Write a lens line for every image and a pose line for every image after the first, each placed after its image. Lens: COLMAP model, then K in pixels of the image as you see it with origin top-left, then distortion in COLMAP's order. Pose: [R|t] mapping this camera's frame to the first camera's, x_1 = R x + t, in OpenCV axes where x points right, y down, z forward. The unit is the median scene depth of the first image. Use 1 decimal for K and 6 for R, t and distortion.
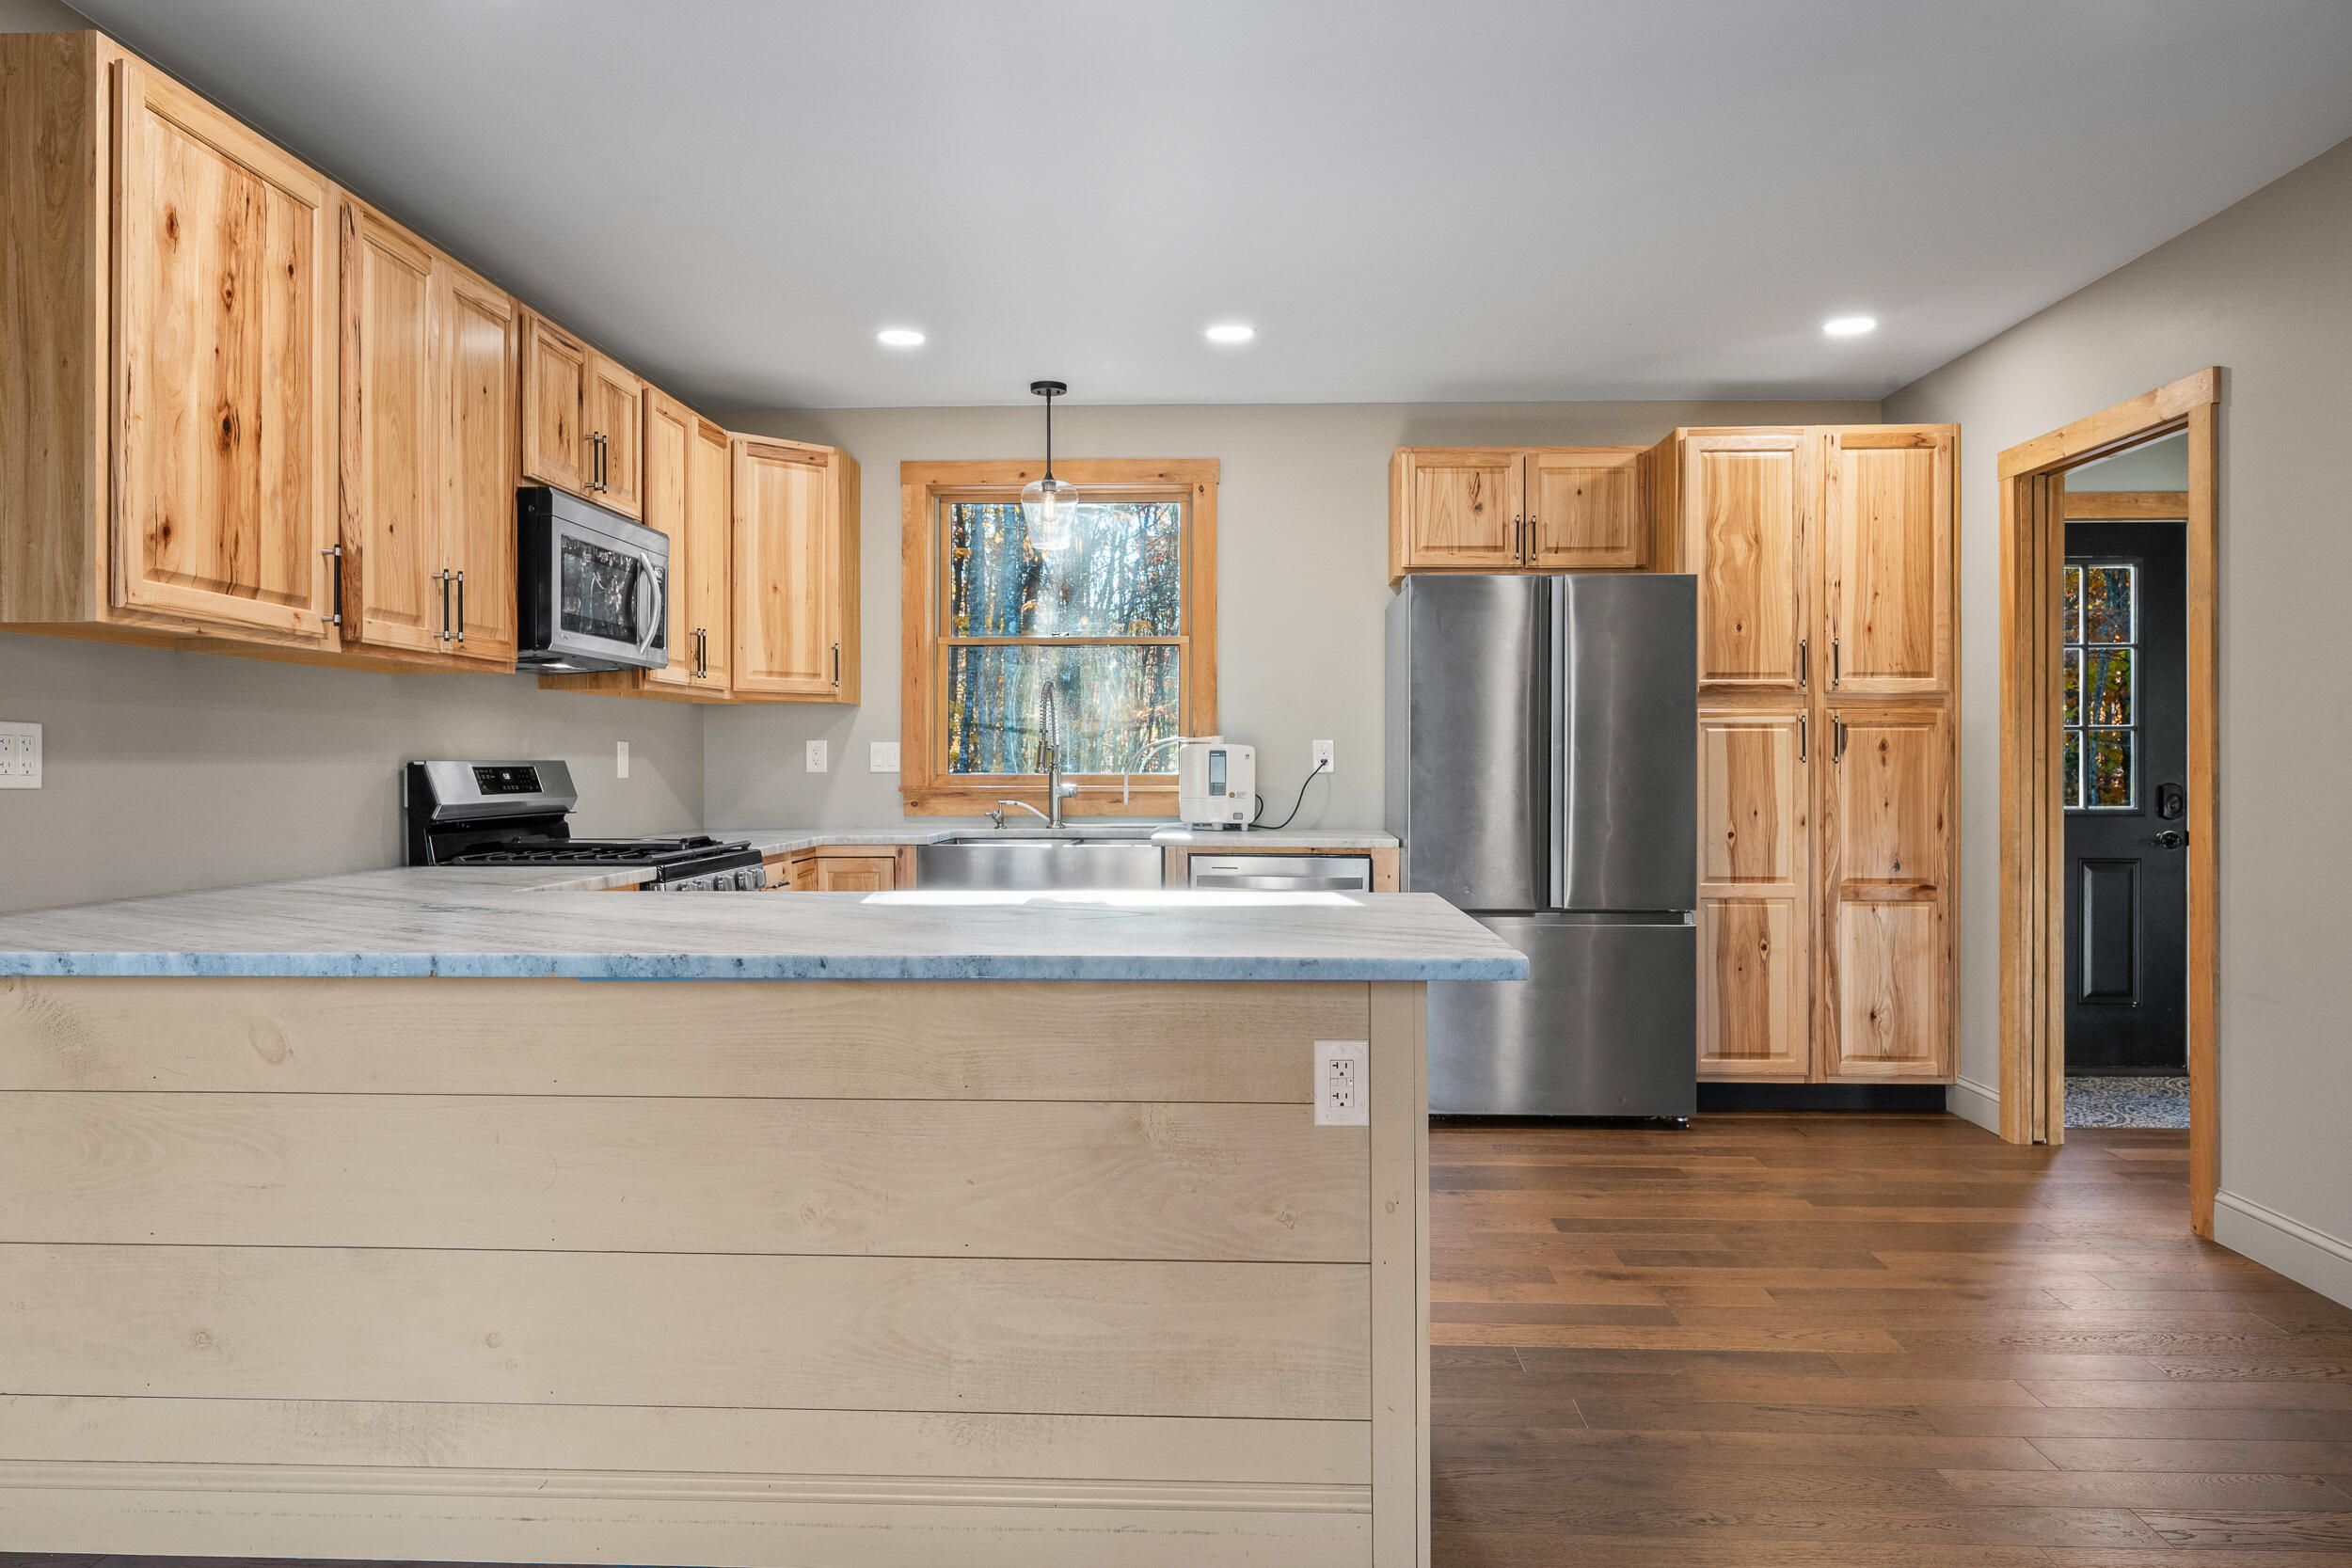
lens RADIAL K [[1543.6, 0, 1184.4], [0, 1543.6, 772.8], [0, 0, 1]] dist [0.005277, -0.008770]
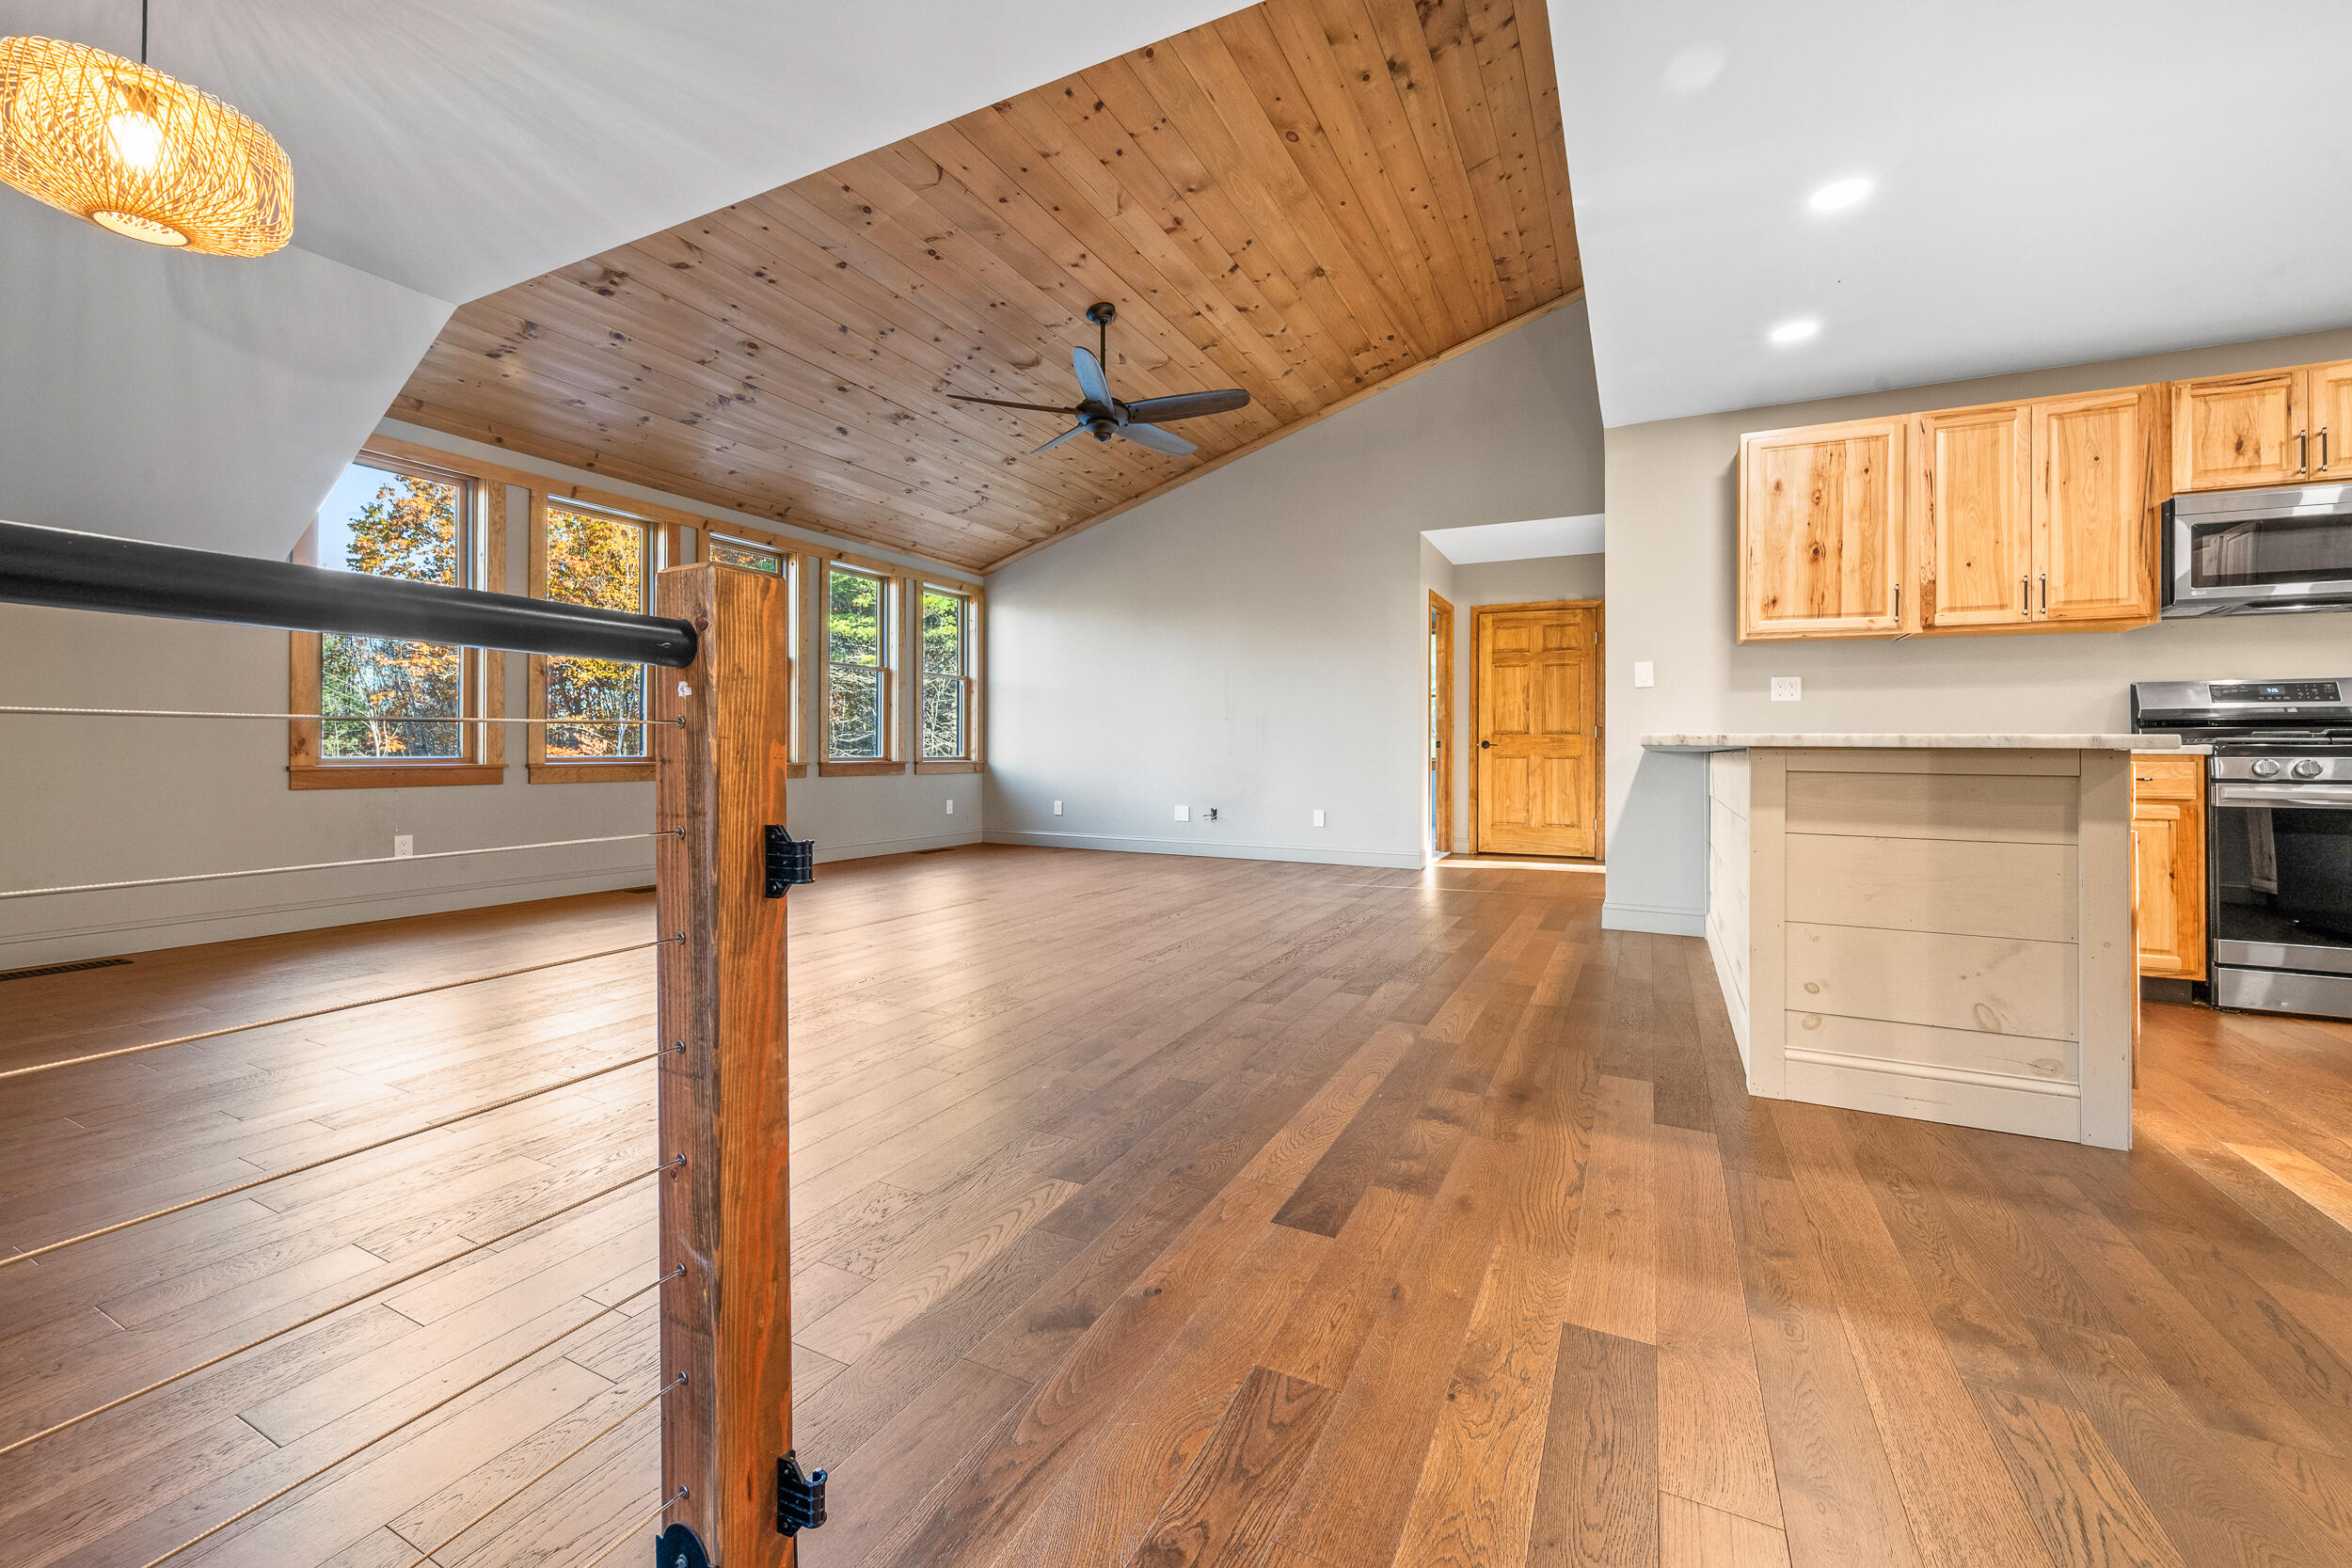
lens RADIAL K [[919.4, 0, 1191.9], [0, 919.4, 736.1], [0, 0, 1]] dist [-0.002071, 0.000952]
pose [[-0.407367, -0.012125, -0.913184, 0.793535], [-0.010670, 0.999907, -0.008517, 0.067283], [0.913202, 0.006274, -0.407458, 0.477353]]
